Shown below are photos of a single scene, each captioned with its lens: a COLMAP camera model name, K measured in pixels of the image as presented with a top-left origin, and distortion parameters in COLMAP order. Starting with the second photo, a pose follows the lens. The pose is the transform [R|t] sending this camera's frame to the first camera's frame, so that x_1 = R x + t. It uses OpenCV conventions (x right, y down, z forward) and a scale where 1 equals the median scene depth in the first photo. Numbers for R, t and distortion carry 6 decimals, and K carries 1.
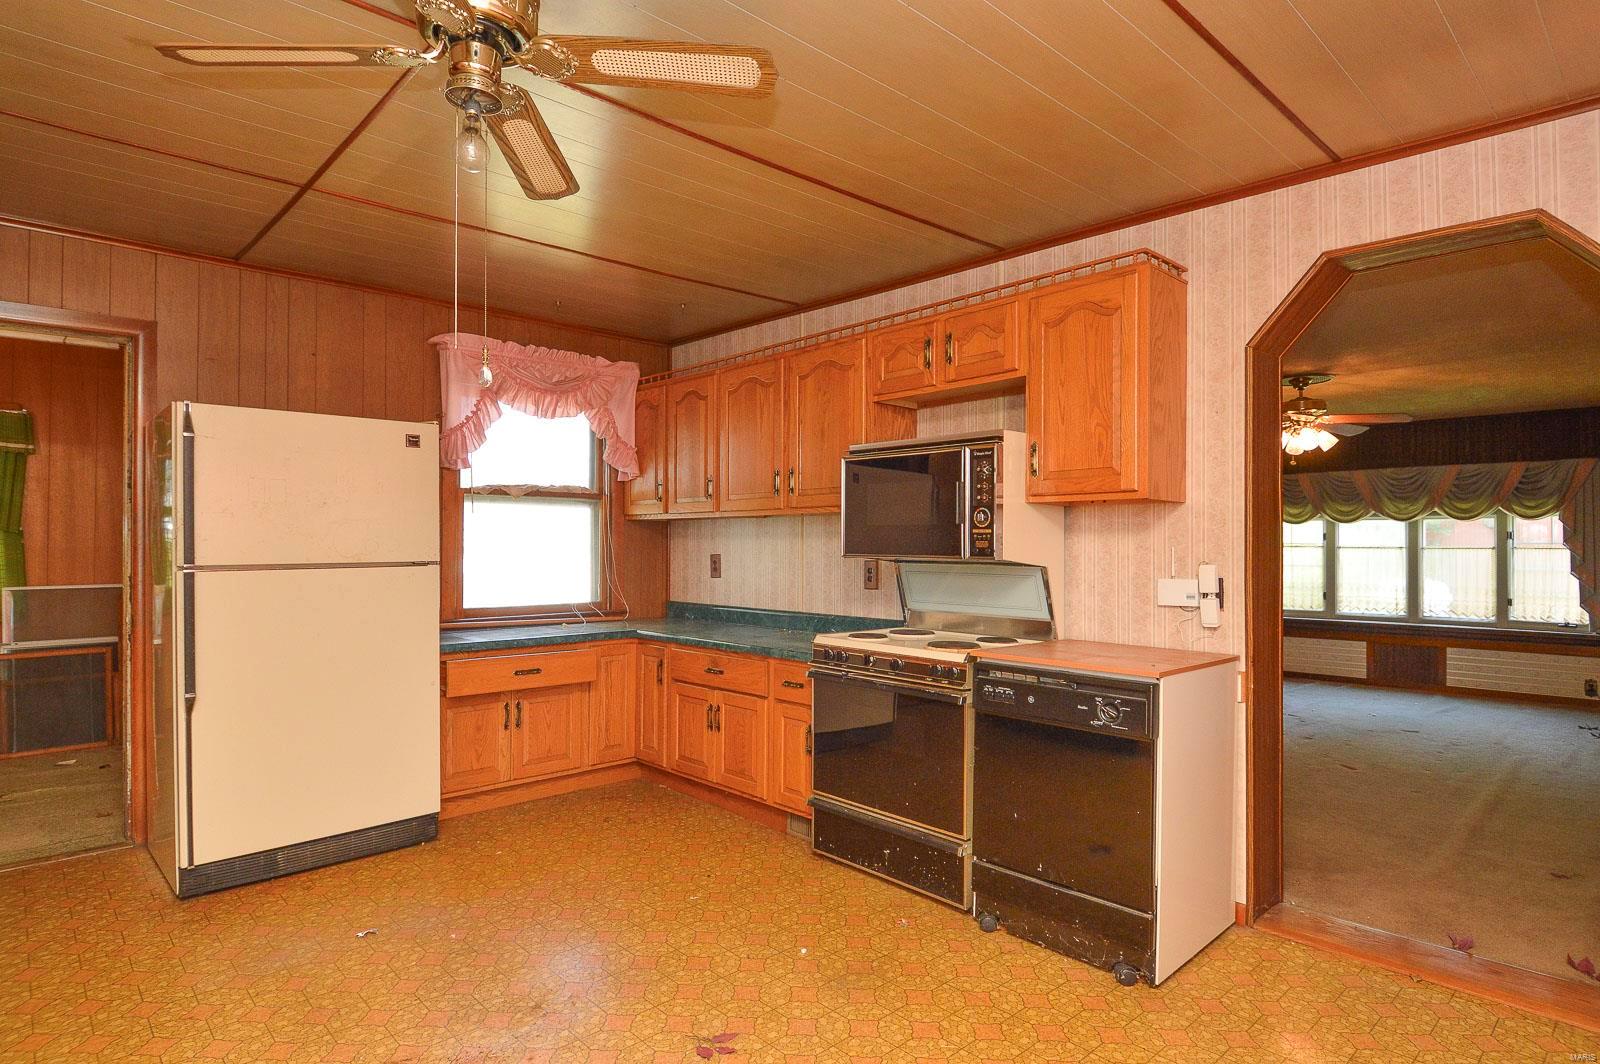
lens RADIAL K [[857.3, 0, 799.9], [0, 857.3, 536.1], [0, 0, 1]] dist [0.001415, 0.000137]
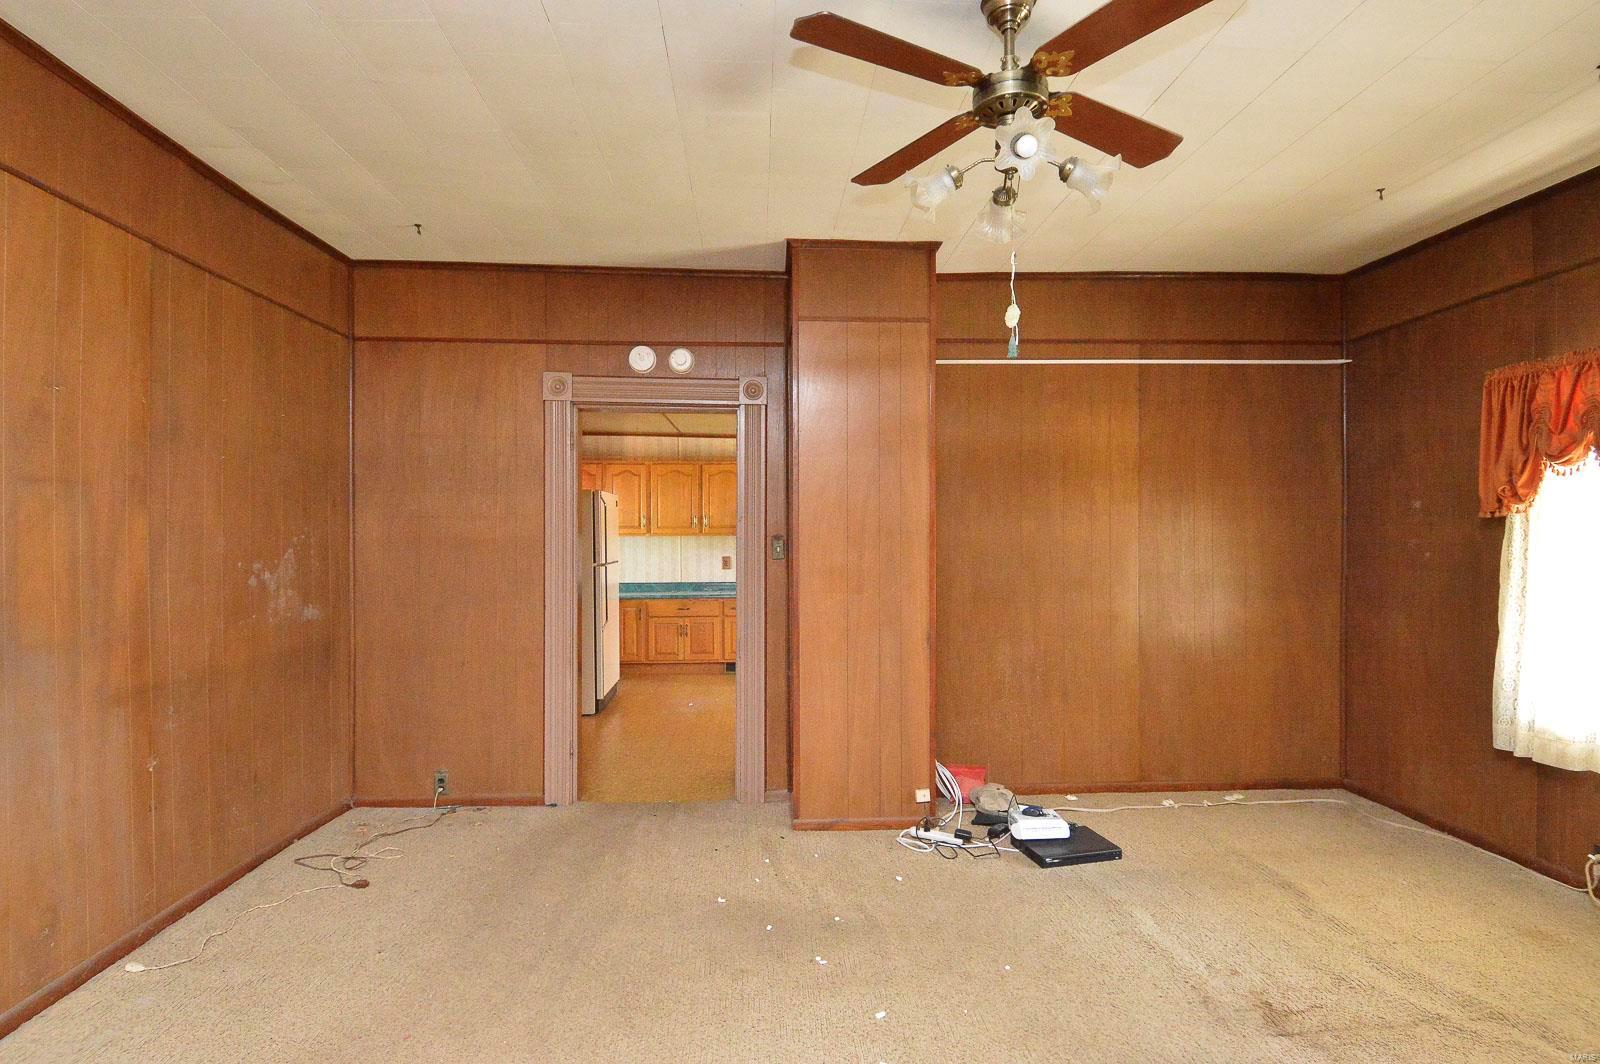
lens RADIAL K [[857.3, 0, 798.6], [0, 857.3, 532.2], [0, 0, 1]] dist [0.001415, 0.000137]
pose [[0.637674, 0.009027, 0.770254, -1.576848], [-0.005527, 0.999959, -0.007143, -0.021464], [-0.770287, 0.000298, 0.637697, -0.599810]]
